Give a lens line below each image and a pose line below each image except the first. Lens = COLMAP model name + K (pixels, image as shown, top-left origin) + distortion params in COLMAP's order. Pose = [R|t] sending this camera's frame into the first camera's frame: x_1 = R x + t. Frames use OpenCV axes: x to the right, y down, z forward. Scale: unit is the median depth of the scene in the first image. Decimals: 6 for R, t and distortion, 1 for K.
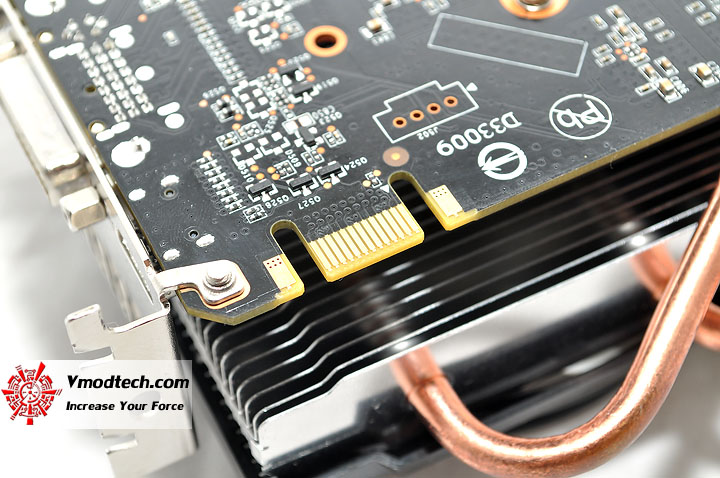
lens RADIAL K [[1589.4, 0, 360.0], [0, 1589.4, 239.0], [0, 0, 1]] dist [0.025975, 0.038464]
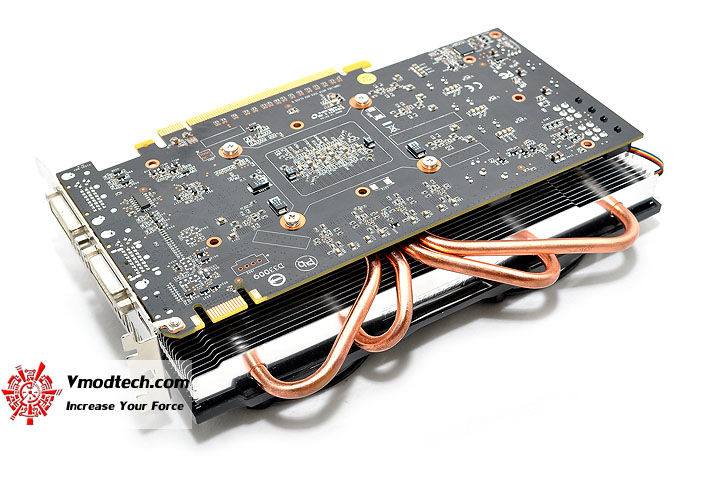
lens RADIAL K [[1234.2, 0, 360.0], [0, 1234.2, 239.0], [0, 0, 1]] dist [0.037096, 0.139134]
pose [[0.998005, -0.053184, 0.034031, 0.161355], [0.057876, 0.986004, -0.156353, 0.221488], [-0.025239, 0.158010, 0.987115, -1.118709]]
